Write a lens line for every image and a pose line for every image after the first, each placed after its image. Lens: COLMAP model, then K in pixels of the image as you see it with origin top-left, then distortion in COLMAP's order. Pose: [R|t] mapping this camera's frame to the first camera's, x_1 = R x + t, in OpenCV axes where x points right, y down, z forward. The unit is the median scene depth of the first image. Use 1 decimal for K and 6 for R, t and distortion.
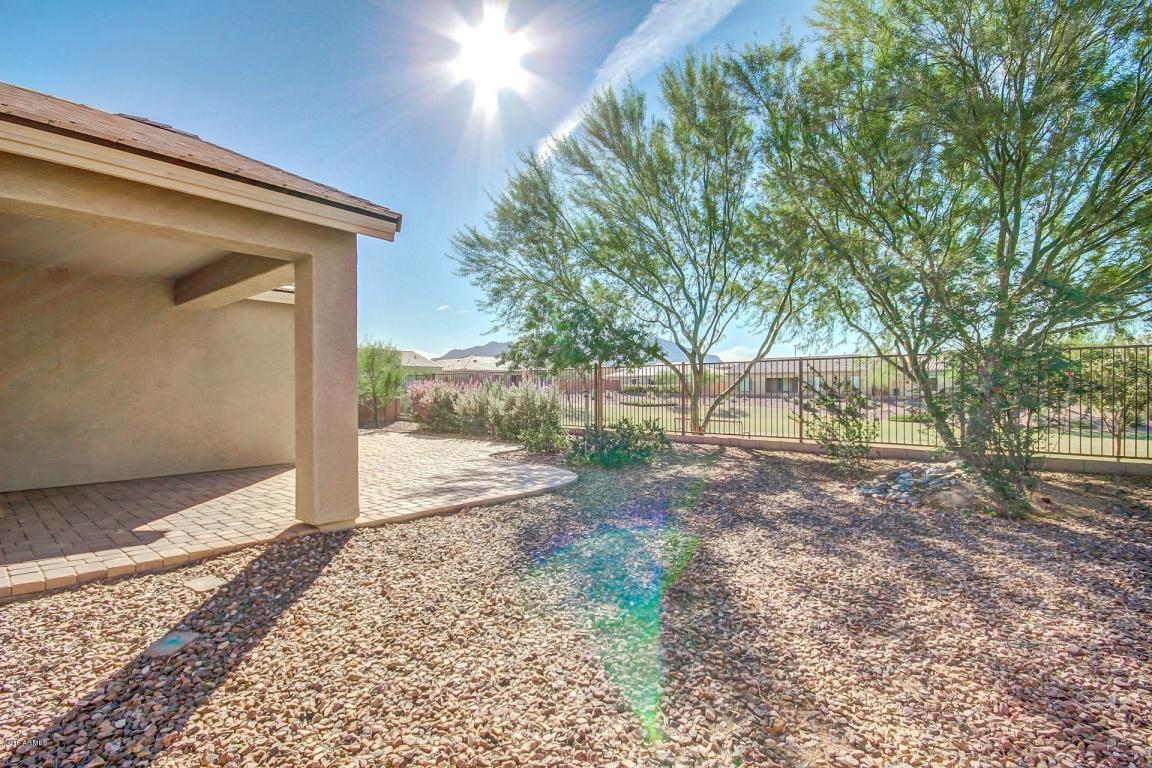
lens RADIAL K [[539.1, 0, 574.4], [0, 539.1, 392.3], [0, 0, 1]] dist [0.002217, 0.000186]
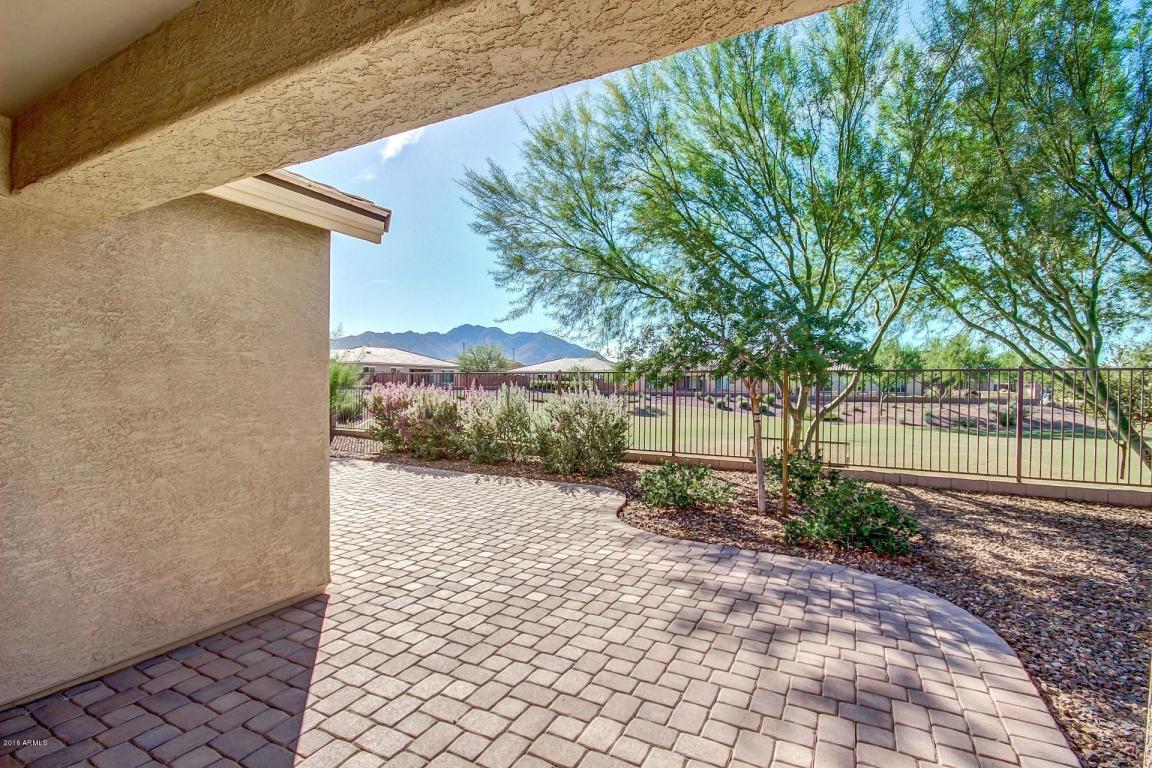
lens RADIAL K [[543.6, 0, 575.4], [0, 543.6, 392.7], [0, 0, 1]] dist [0.021897, -0.016137]
pose [[0.976740, 0.006579, 0.214324, -0.244246], [-0.009046, 0.999904, 0.010531, -0.022979], [-0.214234, -0.012225, 0.976706, 0.310327]]
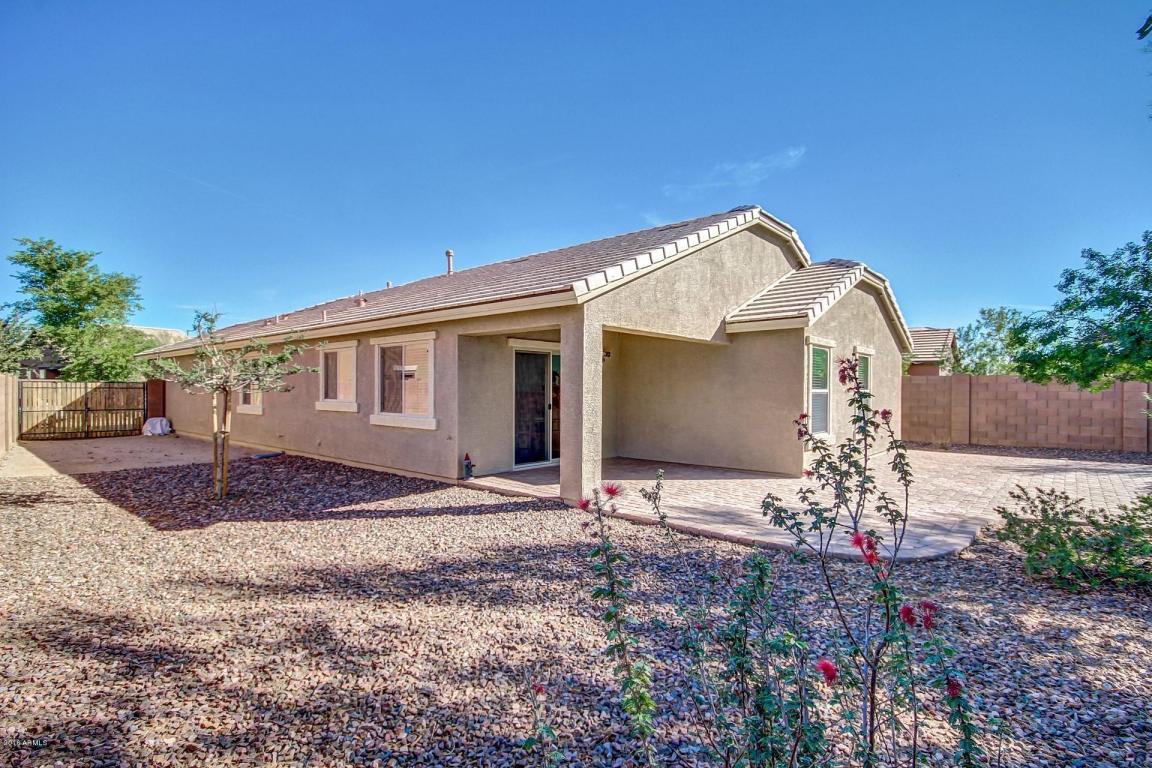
lens RADIAL K [[557.6, 0, 572.9], [0, 557.6, 391.1], [0, 0, 1]] dist [0.002810, -0.000222]
pose [[-0.032810, 0.001893, -0.999460, 0.380224], [-0.010006, 0.999947, 0.002223, -0.021693], [0.999412, 0.010074, -0.032789, 0.355354]]
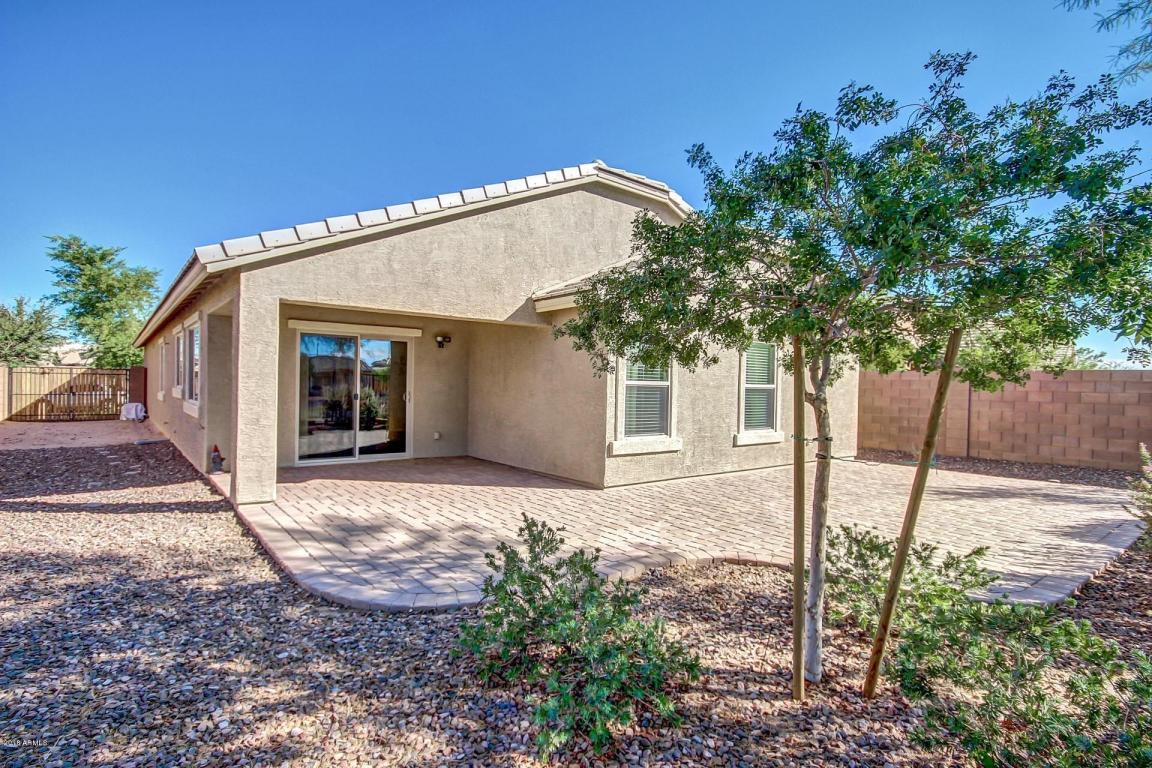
lens RADIAL K [[577.9, 0, 576.0], [0, 577.9, 384.0], [0, 0, 1]] dist [0.002436, 0.000710]
pose [[-0.202970, -0.005946, -0.979167, 0.256762], [-0.025771, 0.999668, -0.000729, -0.020145], [0.978846, 0.025086, -0.203056, 0.699859]]
